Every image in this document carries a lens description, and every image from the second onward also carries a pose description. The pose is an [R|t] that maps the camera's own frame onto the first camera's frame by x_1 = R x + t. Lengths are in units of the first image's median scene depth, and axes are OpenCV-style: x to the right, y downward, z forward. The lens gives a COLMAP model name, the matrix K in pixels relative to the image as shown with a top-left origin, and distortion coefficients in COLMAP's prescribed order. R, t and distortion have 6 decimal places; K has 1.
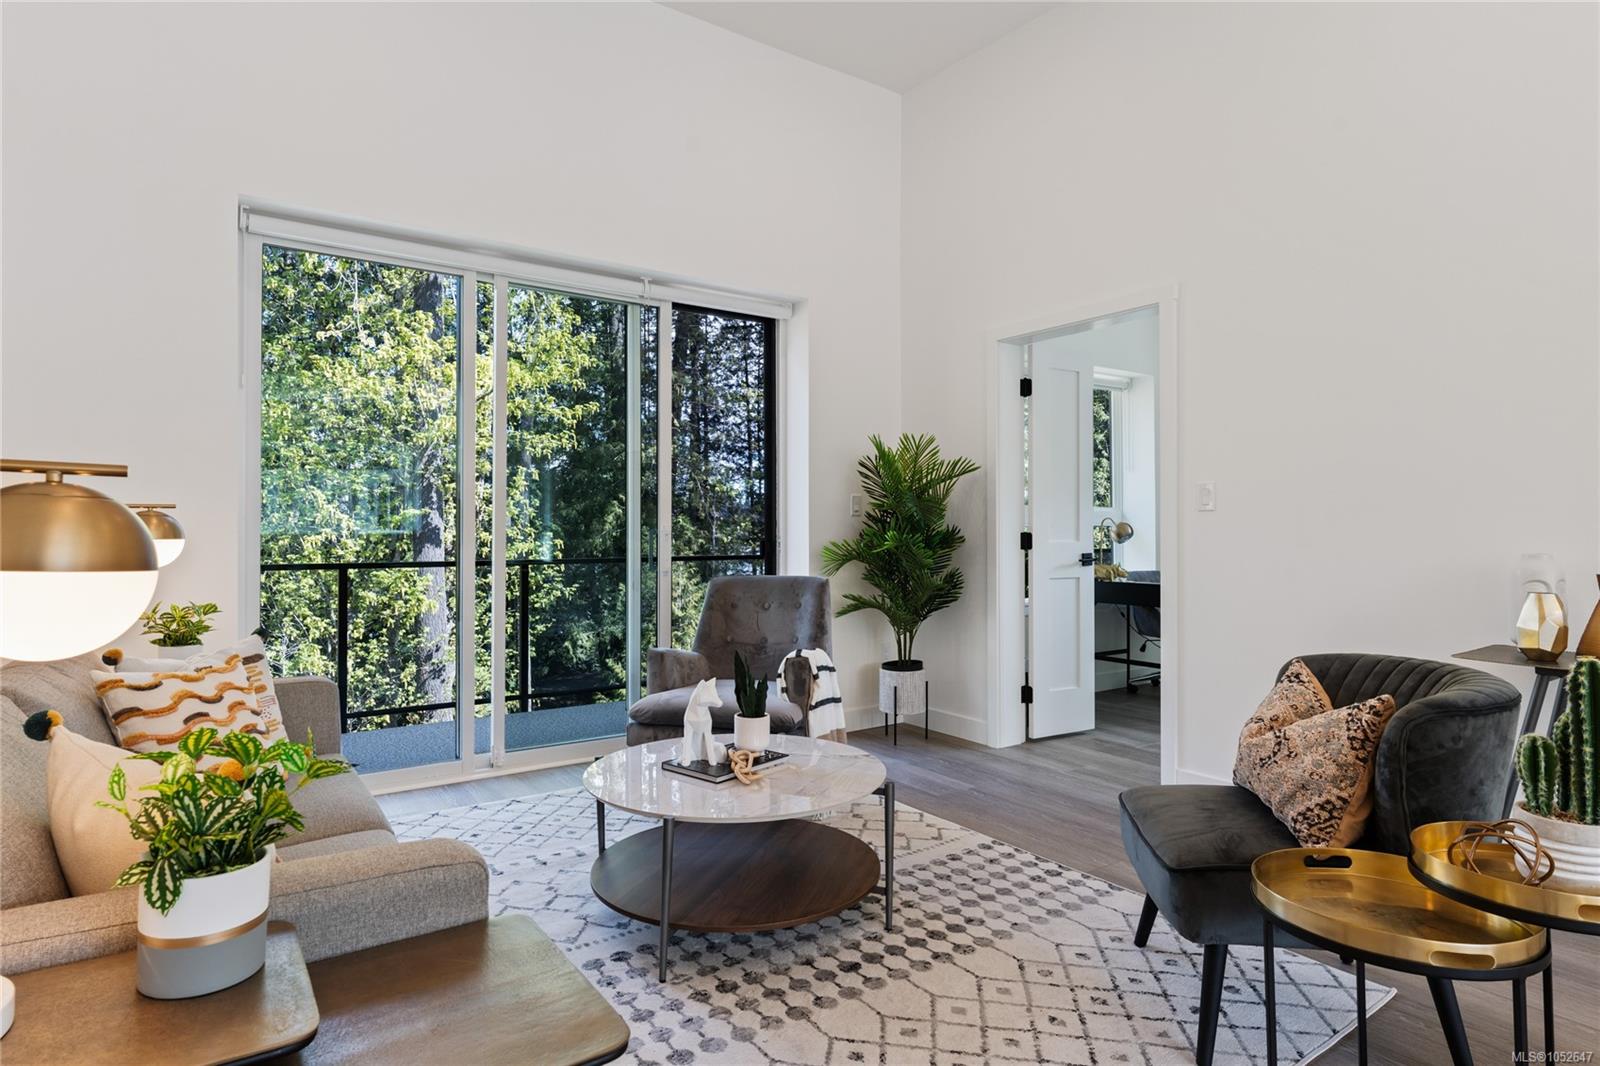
lens RADIAL K [[882.2, 0, 800.0], [0, 882.2, 533.0], [0, 0, 1]] dist [0.000032, 0.000049]
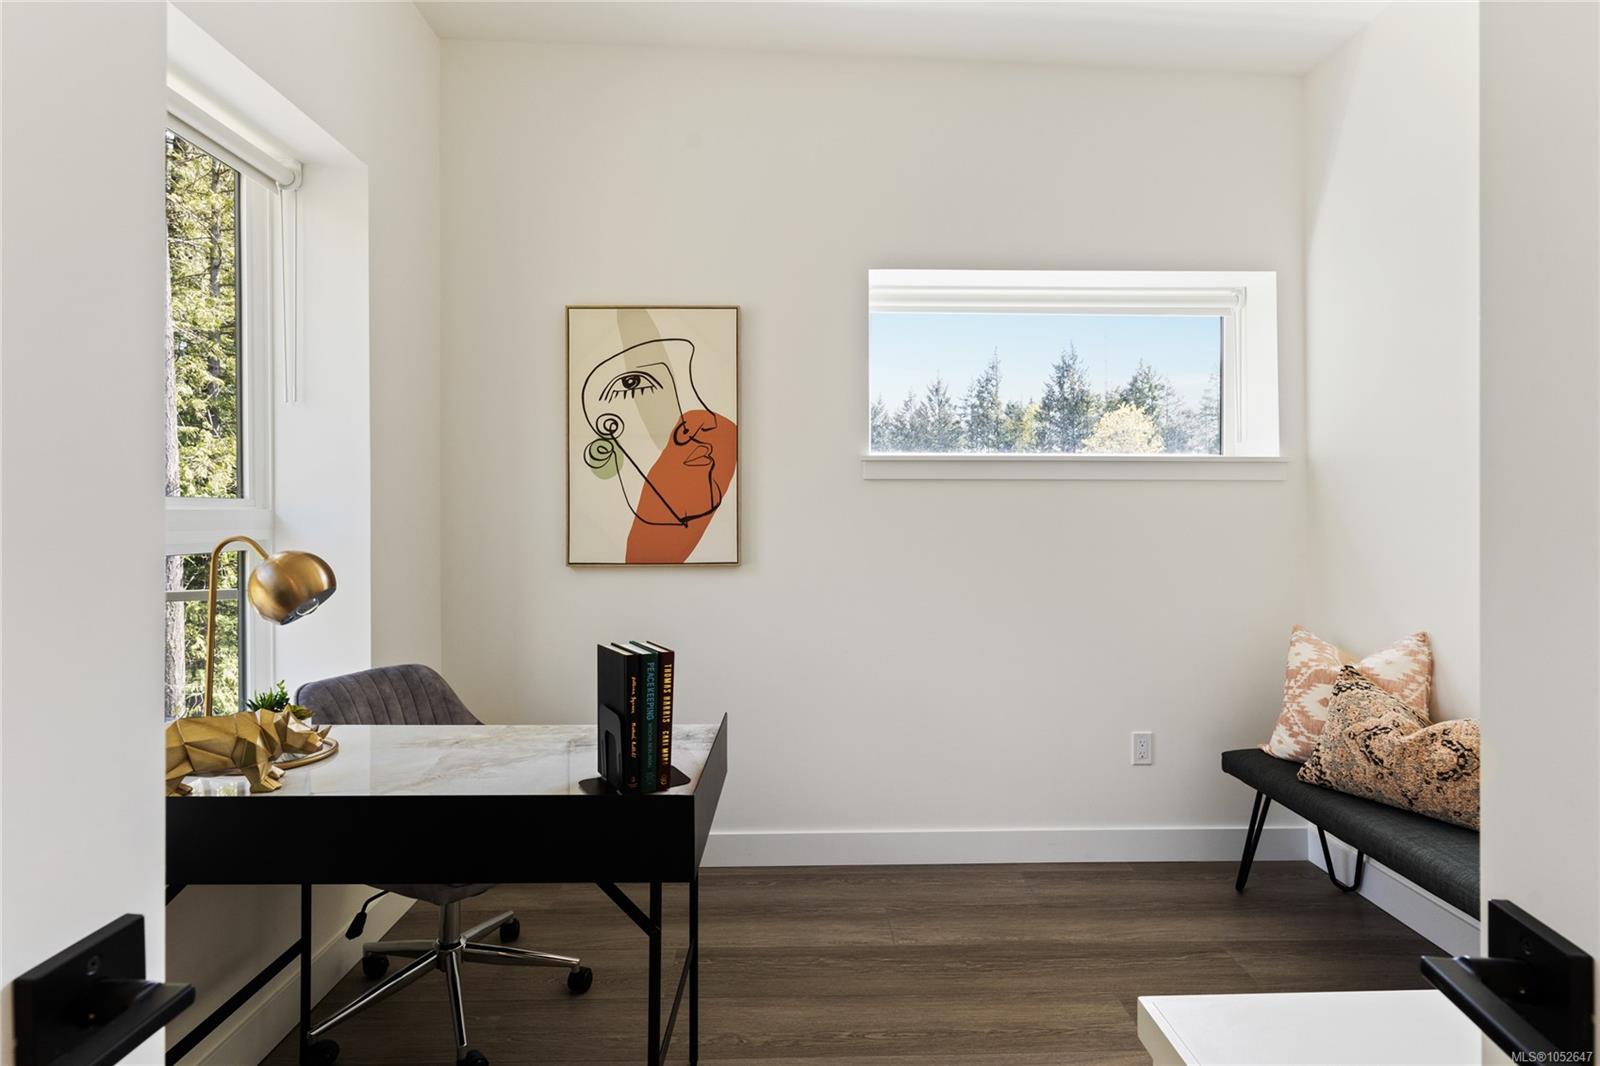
lens RADIAL K [[769.7, 0, 800.0], [0, 769.7, 533.0], [0, 0, 1]] dist [0.001063, 0.000623]
pose [[0.558556, -0.001444, 0.829466, 0.313136], [0.000522, 0.999999, 0.001389, -0.023579], [-0.829467, -0.000343, 0.558556, 0.908460]]
